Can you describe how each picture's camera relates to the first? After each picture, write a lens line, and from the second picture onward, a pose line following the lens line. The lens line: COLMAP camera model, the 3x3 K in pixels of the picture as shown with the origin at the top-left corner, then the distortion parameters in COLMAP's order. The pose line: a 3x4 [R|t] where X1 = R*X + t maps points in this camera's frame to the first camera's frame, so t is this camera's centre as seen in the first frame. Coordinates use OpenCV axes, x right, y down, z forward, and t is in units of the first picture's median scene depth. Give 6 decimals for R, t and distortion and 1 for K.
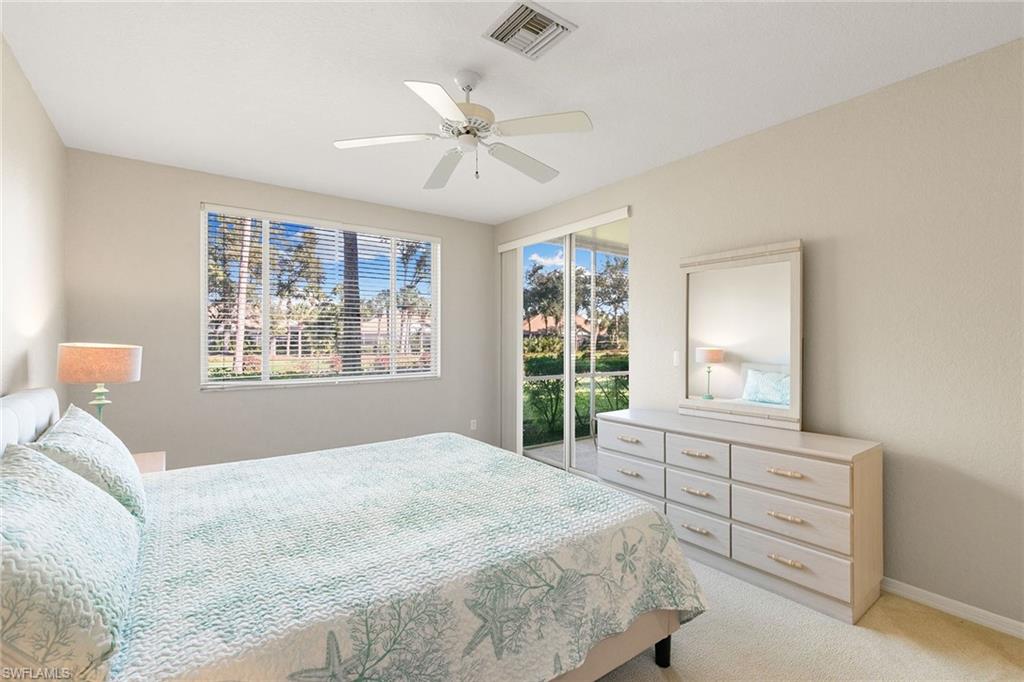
lens RADIAL K [[459.0, 0, 513.0], [0, 459.0, 341.3], [0, 0, 1]] dist [0.007988, -0.001553]
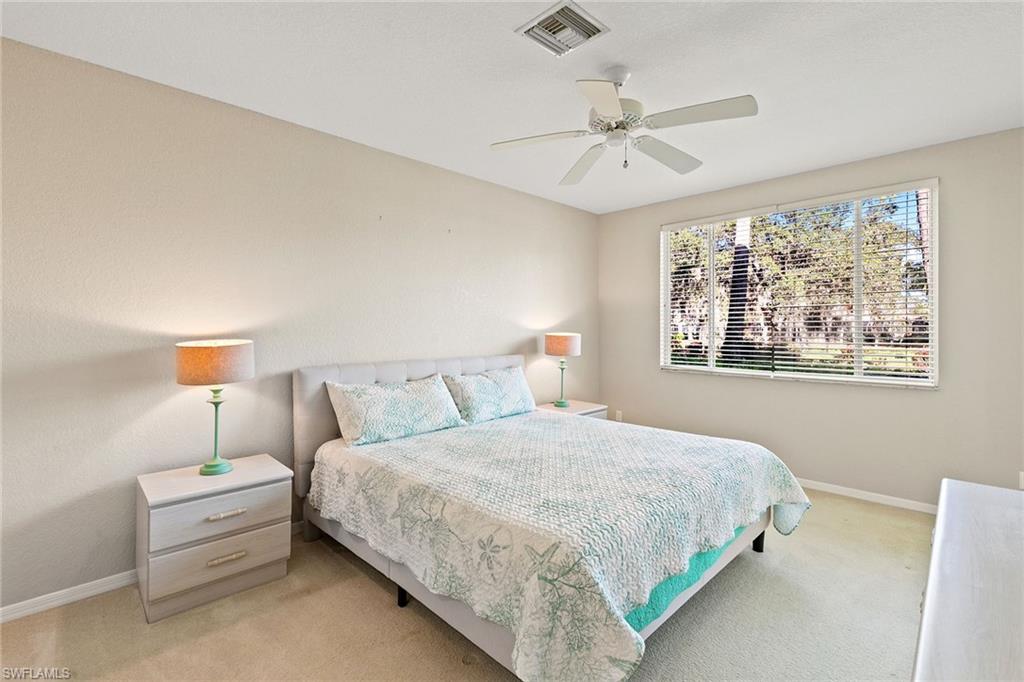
lens RADIAL K [[459.0, 0, 515.0], [0, 459.0, 330.5], [0, 0, 1]] dist [0.007988, -0.001553]
pose [[0.154304, 0.004413, -0.988014, 1.280862], [-0.004245, 0.999984, 0.003804, -0.016676], [0.988014, 0.003607, 0.154320, 0.922834]]
